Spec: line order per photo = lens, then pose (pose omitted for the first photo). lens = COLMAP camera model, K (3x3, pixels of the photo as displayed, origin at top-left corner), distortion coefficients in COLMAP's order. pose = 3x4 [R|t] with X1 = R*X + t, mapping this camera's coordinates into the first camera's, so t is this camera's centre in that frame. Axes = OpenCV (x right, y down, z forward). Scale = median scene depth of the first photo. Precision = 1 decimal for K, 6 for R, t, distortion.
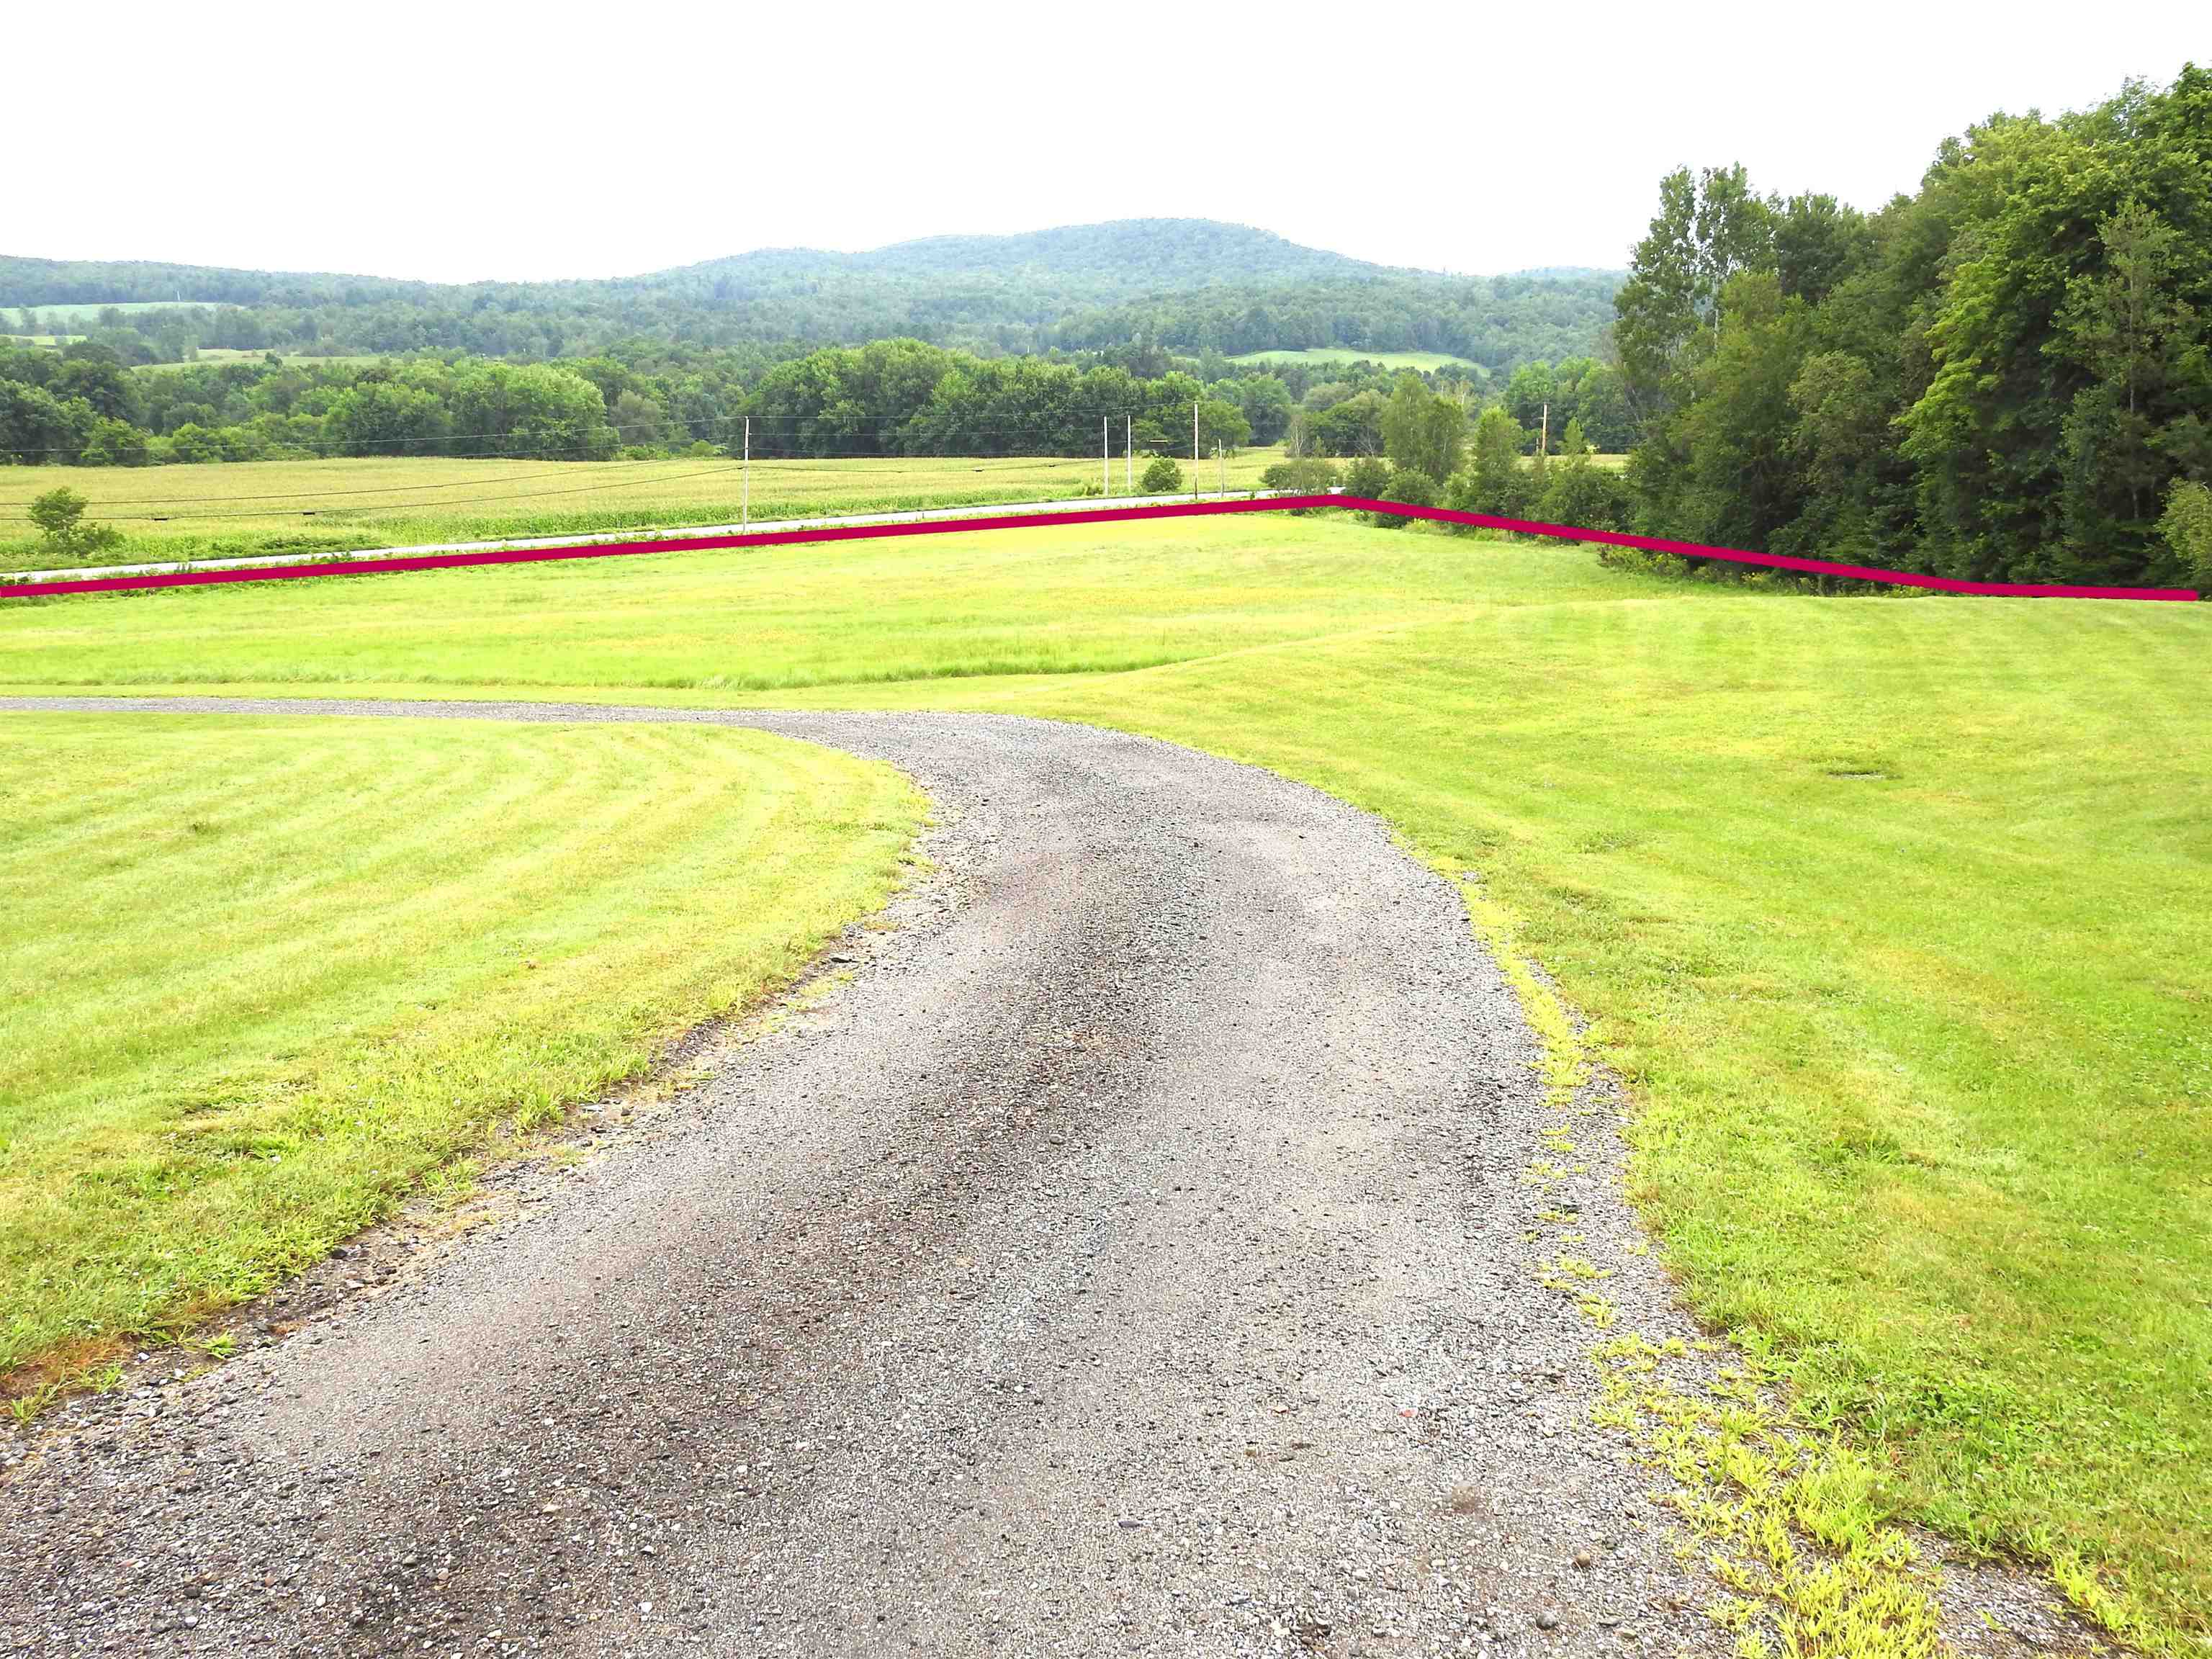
lens RADIAL K [[2077.5, 0, 1106.2], [0, 2077.5, 833.0], [0, 0, 1]] dist [-0.009835, 0.000000]
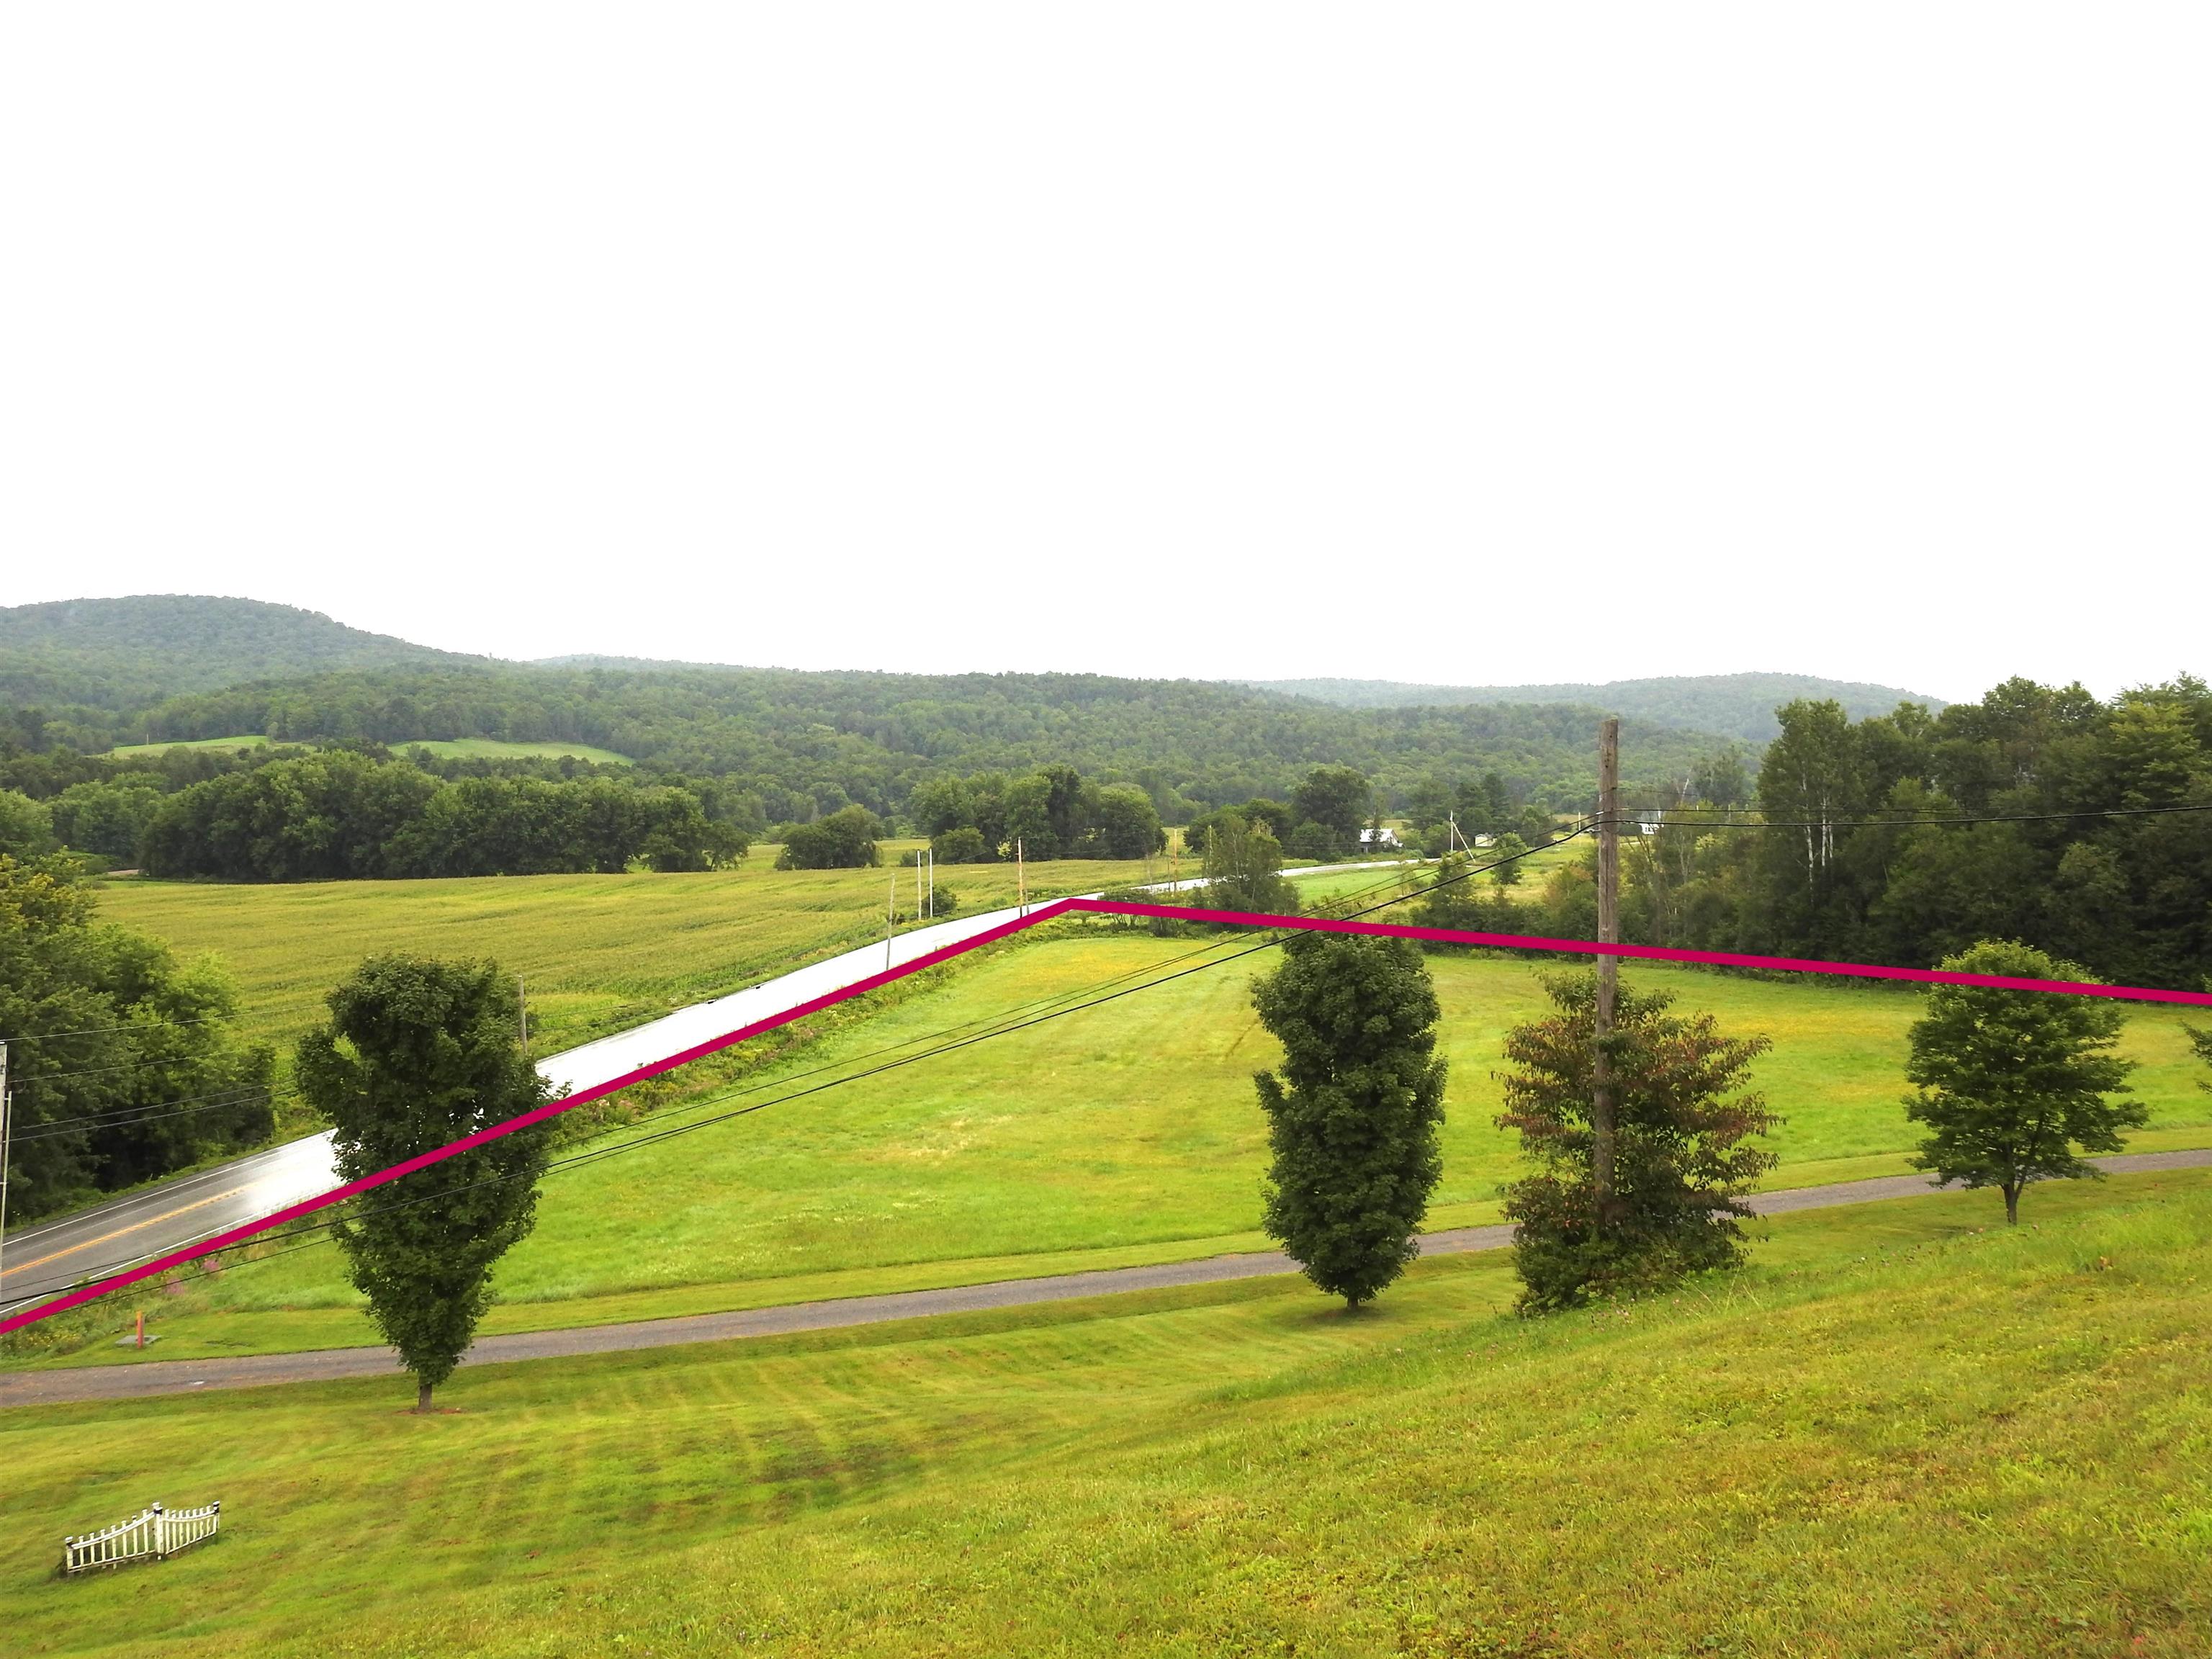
lens RADIAL K [[2077.5, 0, 1117.8], [0, 2077.5, 832.3], [0, 0, 1]] dist [-0.009835, 0.000000]
pose [[0.870734, -0.012578, 0.491594, -0.118351], [0.098563, 0.983851, -0.149406, -0.008922], [-0.481776, 0.178545, 0.857912, -0.001185]]
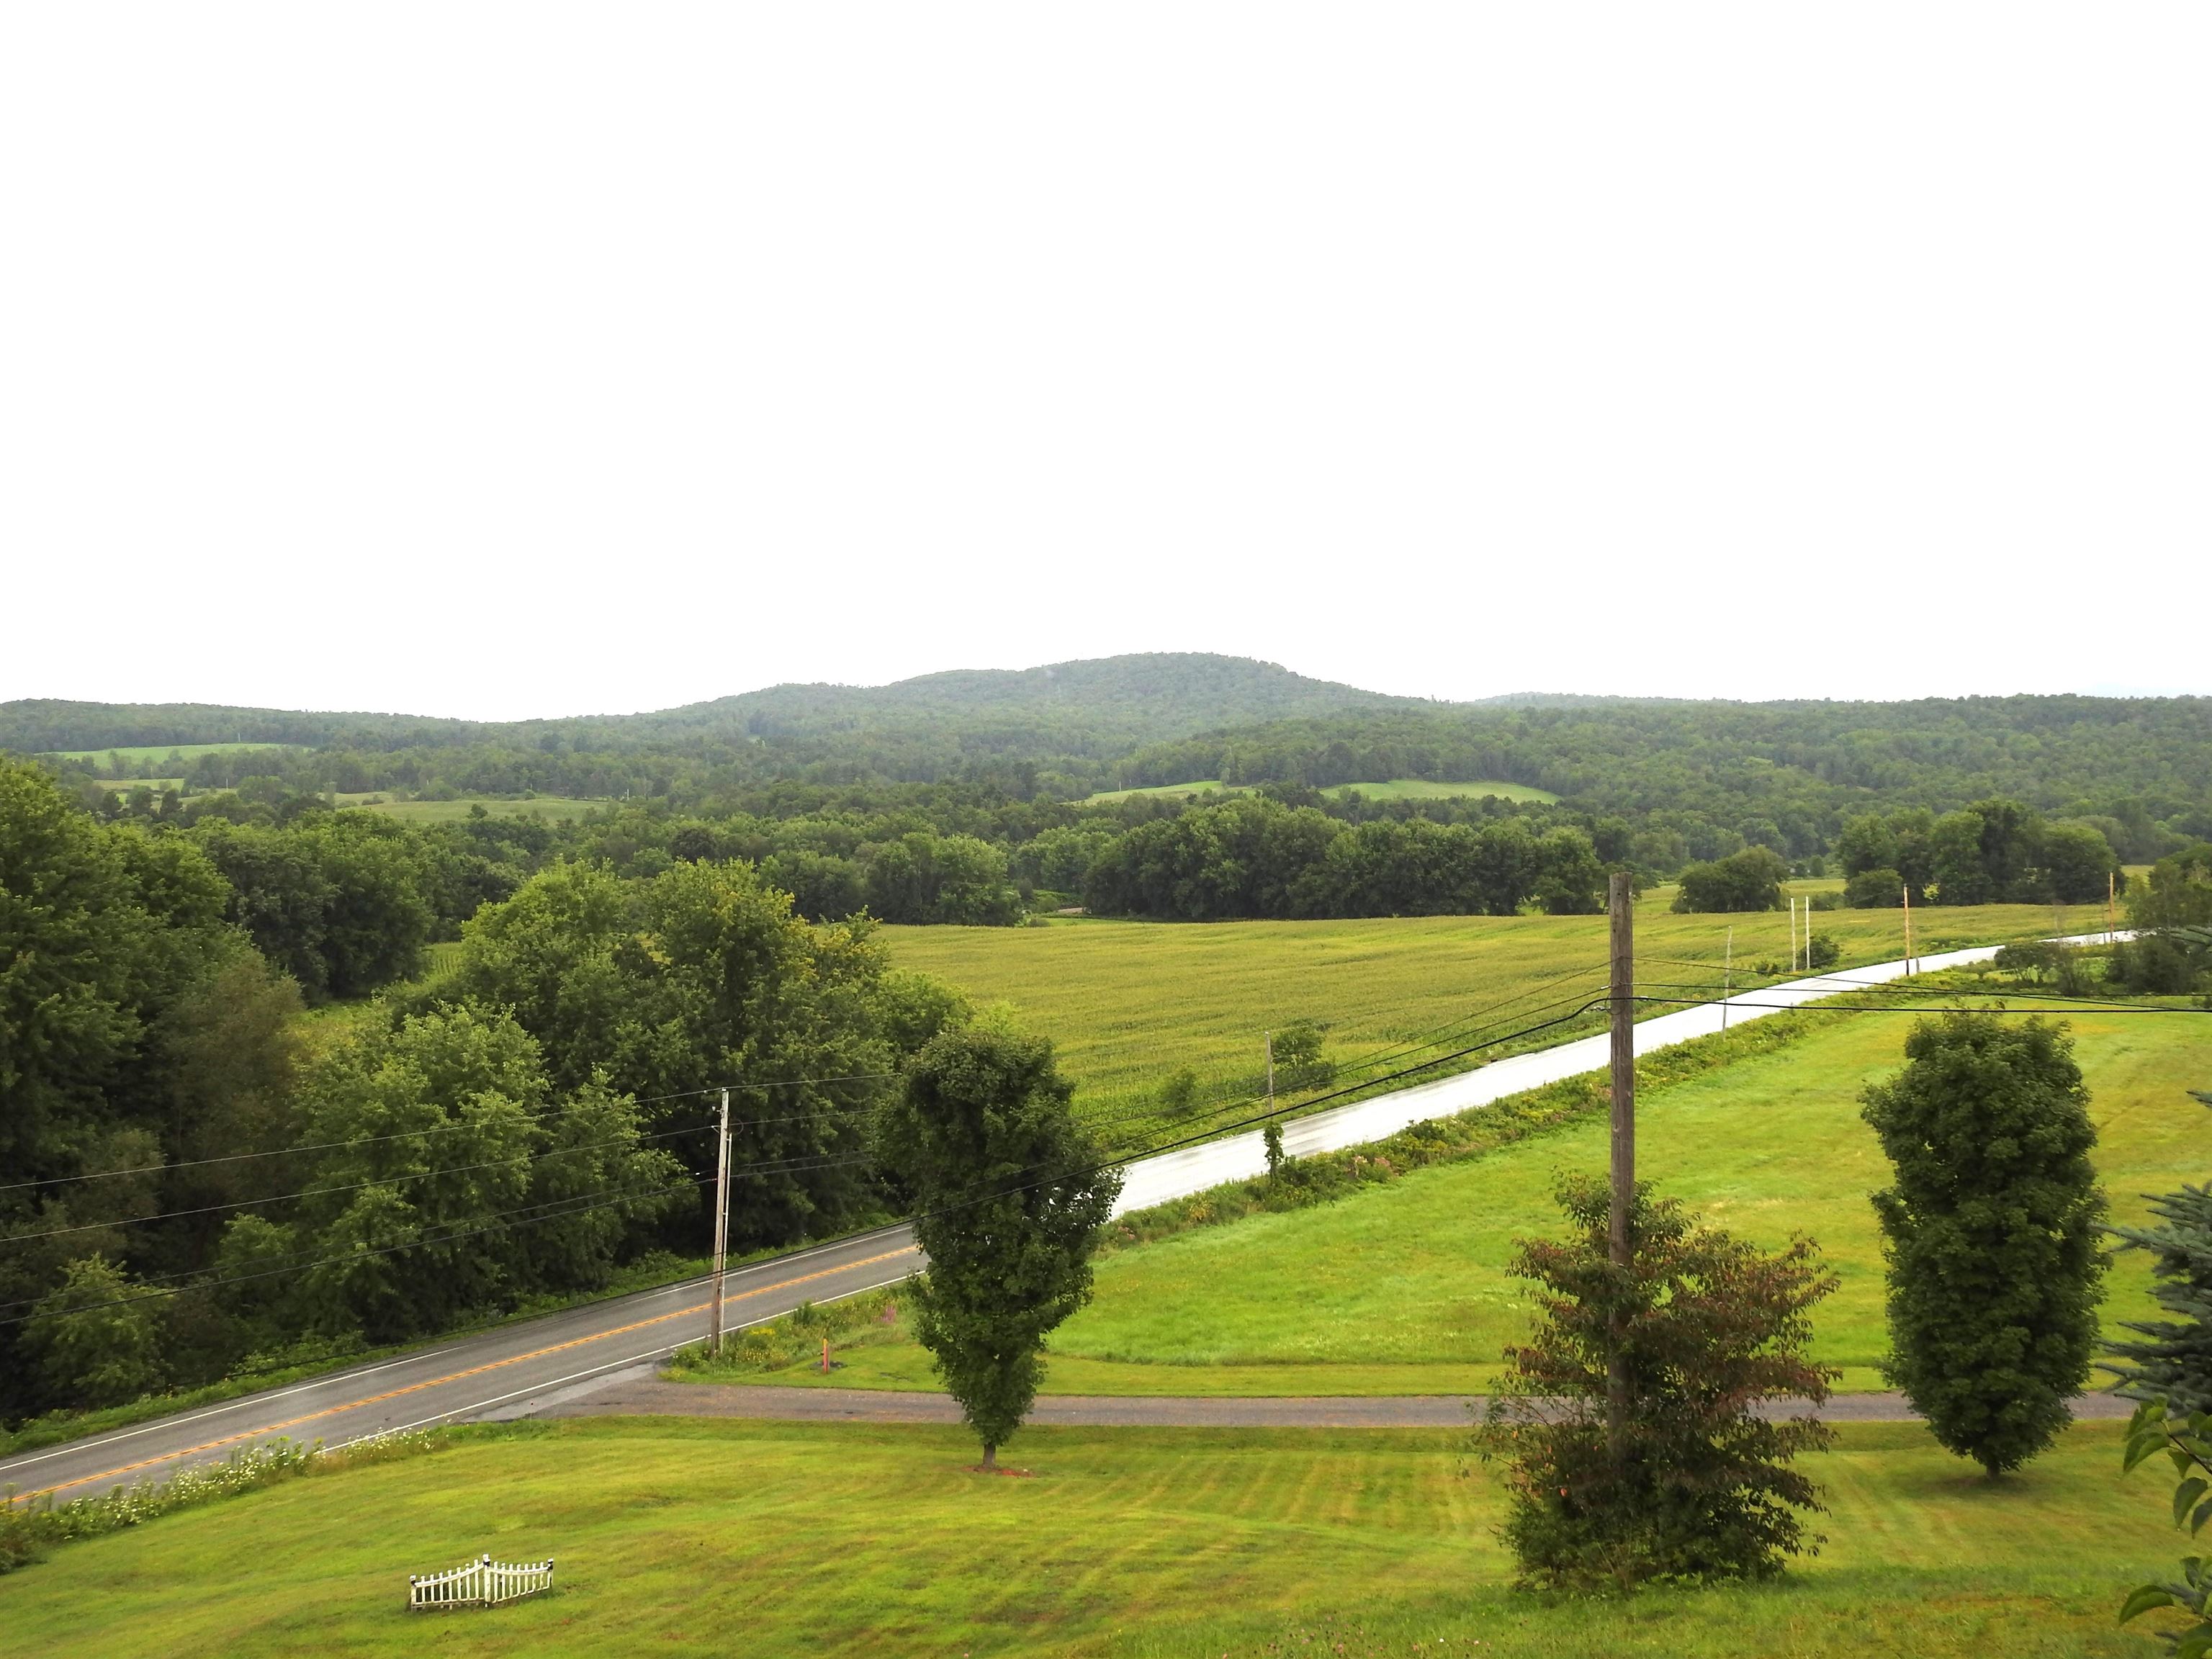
lens RADIAL K [[2077.5, 0, 1113.0], [0, 2077.5, 844.0], [0, 0, 1]] dist [-0.009835, 0.000000]
pose [[0.998087, -0.012920, 0.060460, -0.105573], [0.024129, 0.981772, -0.188527, -0.010100], [-0.056922, 0.189625, 0.980205, -0.002572]]
